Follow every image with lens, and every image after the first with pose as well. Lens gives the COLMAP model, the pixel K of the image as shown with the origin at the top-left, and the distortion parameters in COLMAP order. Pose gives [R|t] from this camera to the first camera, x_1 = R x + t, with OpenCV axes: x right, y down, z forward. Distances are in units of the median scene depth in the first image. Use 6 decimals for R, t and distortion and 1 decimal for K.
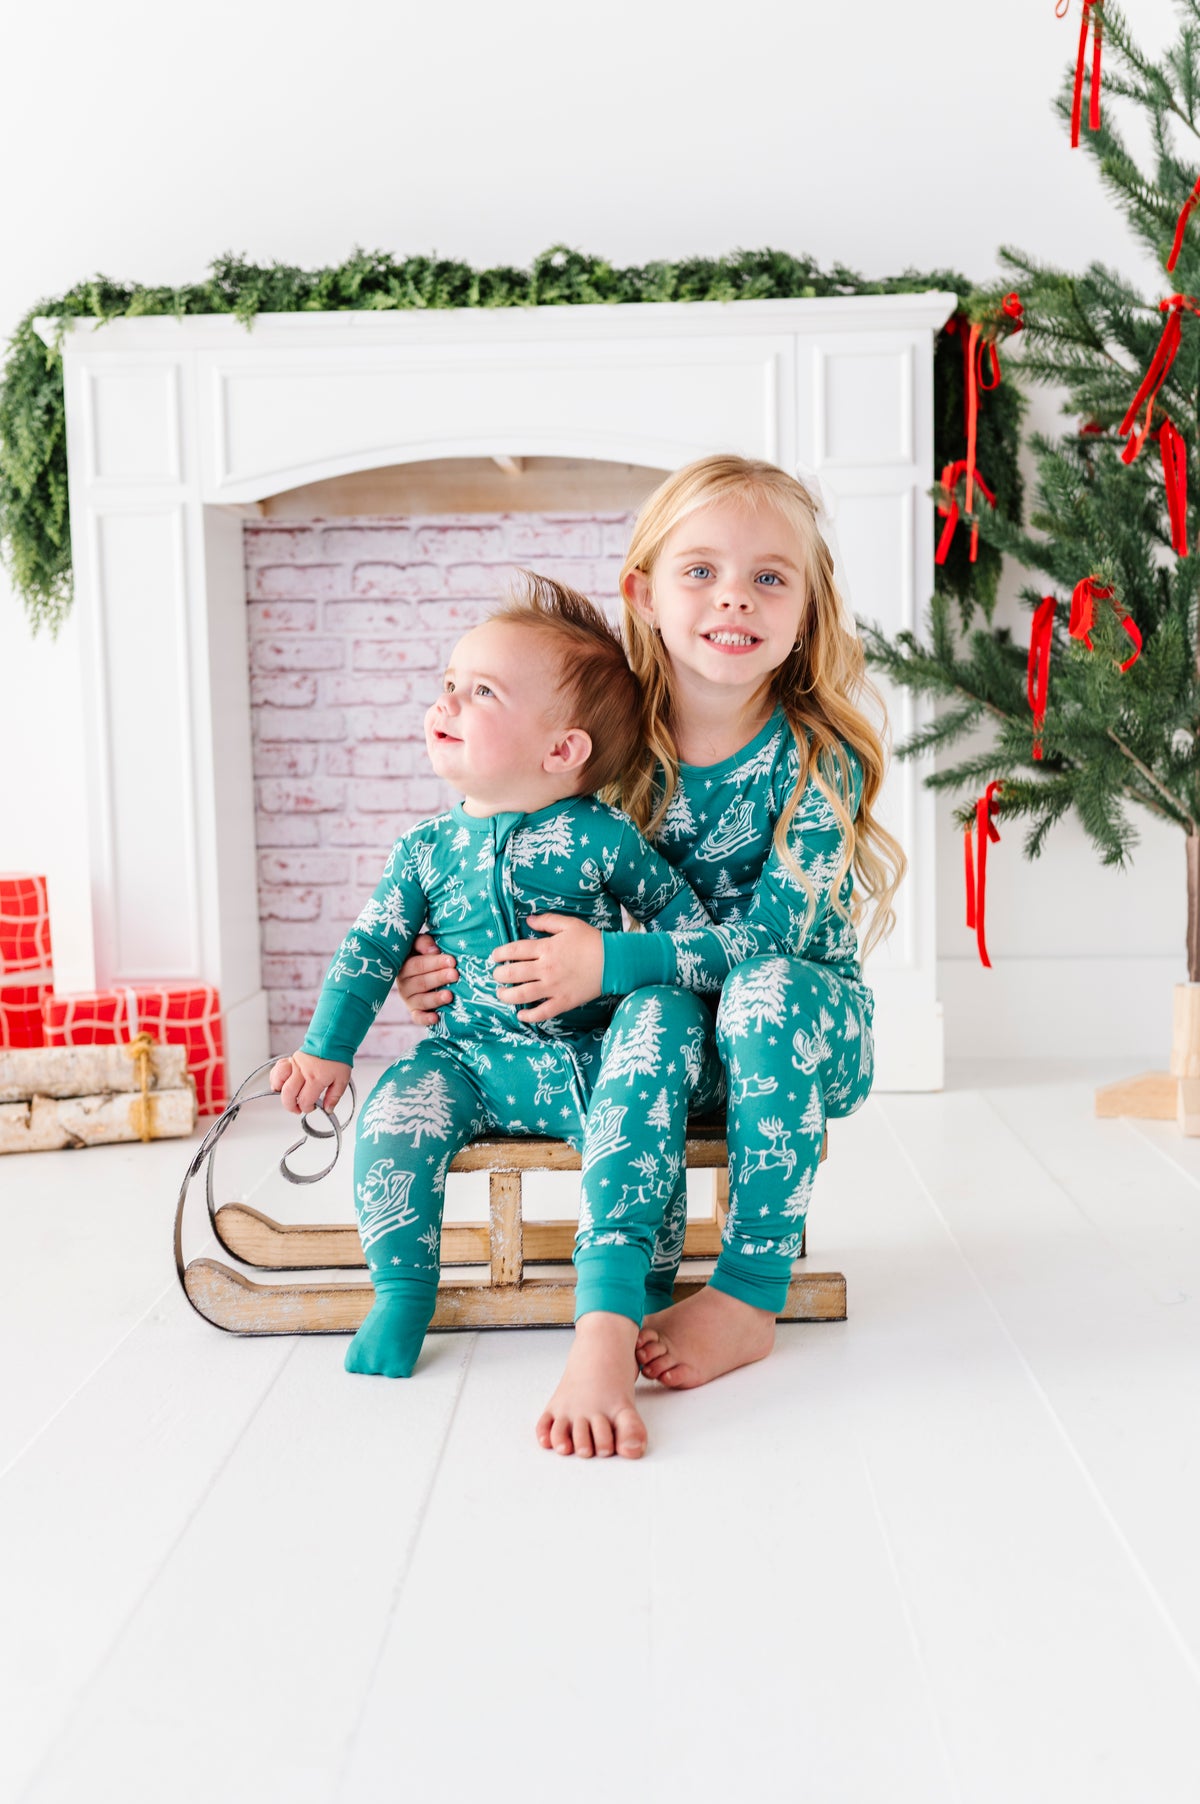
lens RADIAL K [[2029.0, 0, 637.0], [0, 2029.0, 935.9], [0, 0, 1]] dist [-0.003087, 0.000000]
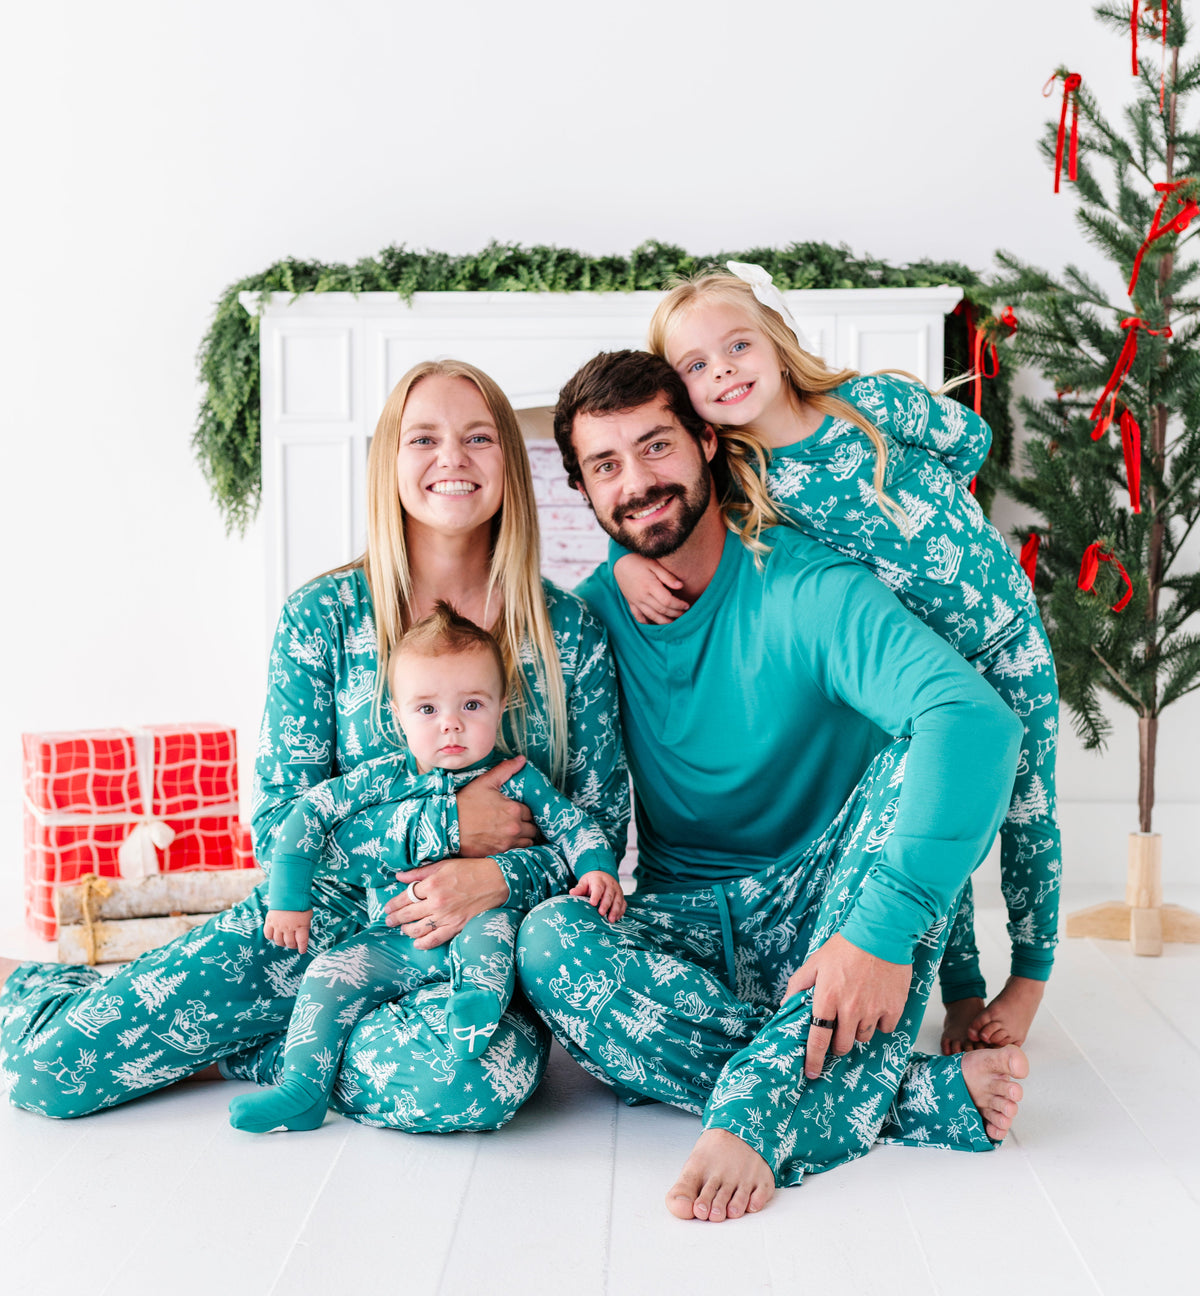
lens RADIAL K [[2018.4, 0, 614.9], [0, 2018.4, 605.3], [0, 0, 1]] dist [-0.009214, 0.000000]
pose [[0.999847, 0.017433, -0.001148, -0.056086], [-0.017468, 0.998689, -0.048114, -0.050360], [0.000308, 0.048126, 0.998841, -0.258208]]
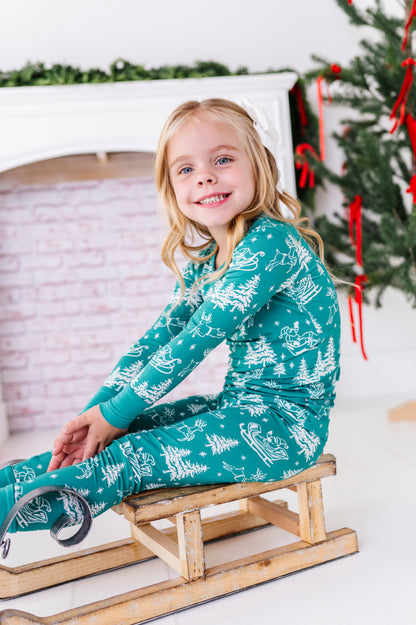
lens RADIAL K [[703.0, 0, 224.9], [0, 703.0, 317.6], [0, 0, 1]] dist [-0.003087, 0.000000]
pose [[0.983232, -0.076480, 0.165545, -0.075886], [0.086813, 0.994644, -0.056102, -0.000205], [-0.160367, 0.069533, 0.984605, 0.235516]]
